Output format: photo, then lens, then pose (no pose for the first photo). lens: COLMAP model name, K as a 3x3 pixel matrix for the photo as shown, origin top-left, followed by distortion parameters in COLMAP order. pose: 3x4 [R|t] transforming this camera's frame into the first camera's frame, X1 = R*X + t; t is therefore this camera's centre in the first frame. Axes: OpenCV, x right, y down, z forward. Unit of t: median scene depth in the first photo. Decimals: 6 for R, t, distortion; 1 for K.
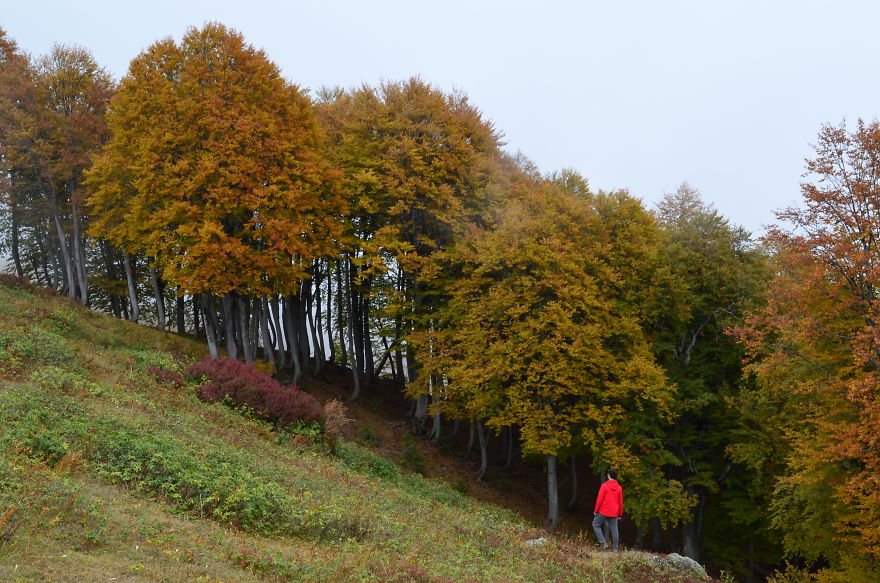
lens RADIAL K [[1175.7, 0, 461.2], [0, 1175.7, 294.4], [0, 0, 1]] dist [-0.012379, -0.014246]
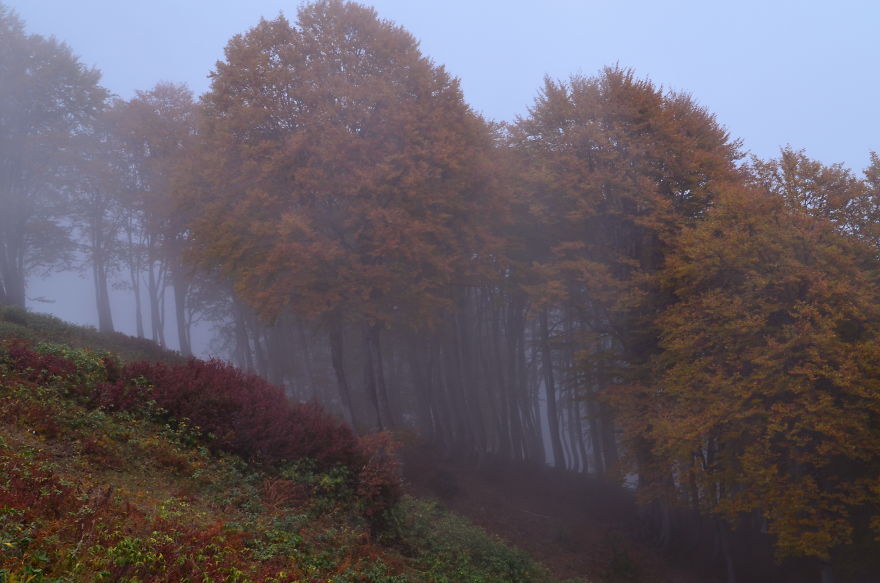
lens RADIAL K [[1027.2, 0, 440.0], [0, 1027.2, 291.5], [0, 0, 1]] dist [-0.029308, -0.007034]
pose [[0.953883, -0.056916, -0.294733, 0.053261], [0.012426, 0.988505, -0.150675, 0.077677], [0.299921, 0.140064, 0.943626, 0.416050]]
